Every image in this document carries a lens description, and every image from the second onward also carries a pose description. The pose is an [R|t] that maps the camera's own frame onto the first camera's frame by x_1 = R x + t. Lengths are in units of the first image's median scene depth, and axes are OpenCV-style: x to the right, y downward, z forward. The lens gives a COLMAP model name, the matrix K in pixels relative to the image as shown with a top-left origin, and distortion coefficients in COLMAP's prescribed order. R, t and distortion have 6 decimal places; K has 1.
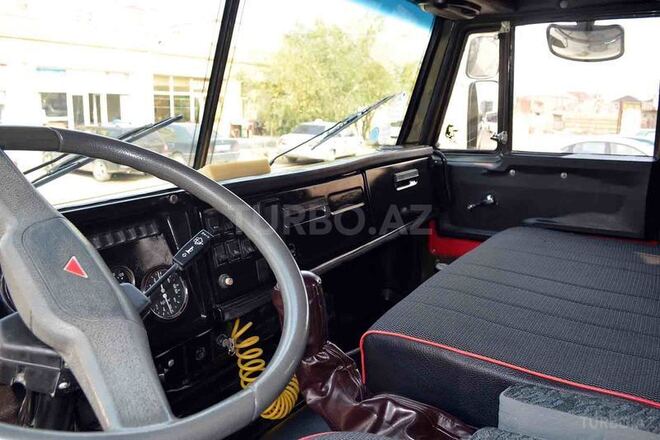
lens RADIAL K [[506.0, 0, 330.0], [0, 506.0, 220.0], [0, 0, 1]] dist [-0.083406, 0.000459]
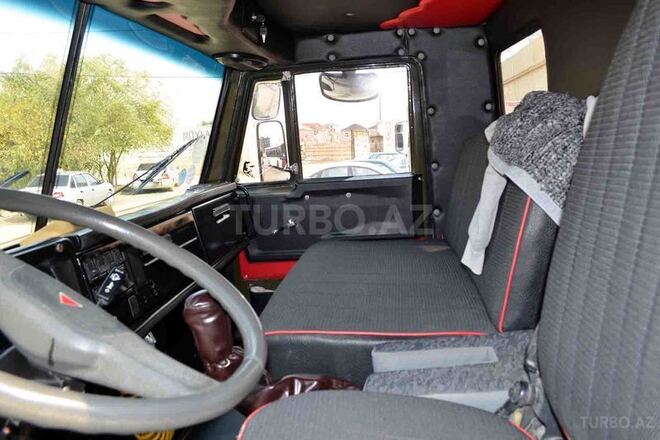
lens RADIAL K [[525.6, 0, 330.1], [0, 525.6, 205.6], [0, 0, 1]] dist [-0.082221, 0.000720]
pose [[0.882410, -0.105647, 0.458467, -0.150747], [0.154103, 0.985609, -0.069483, 0.016859], [-0.444528, 0.131964, 0.885991, -0.105669]]
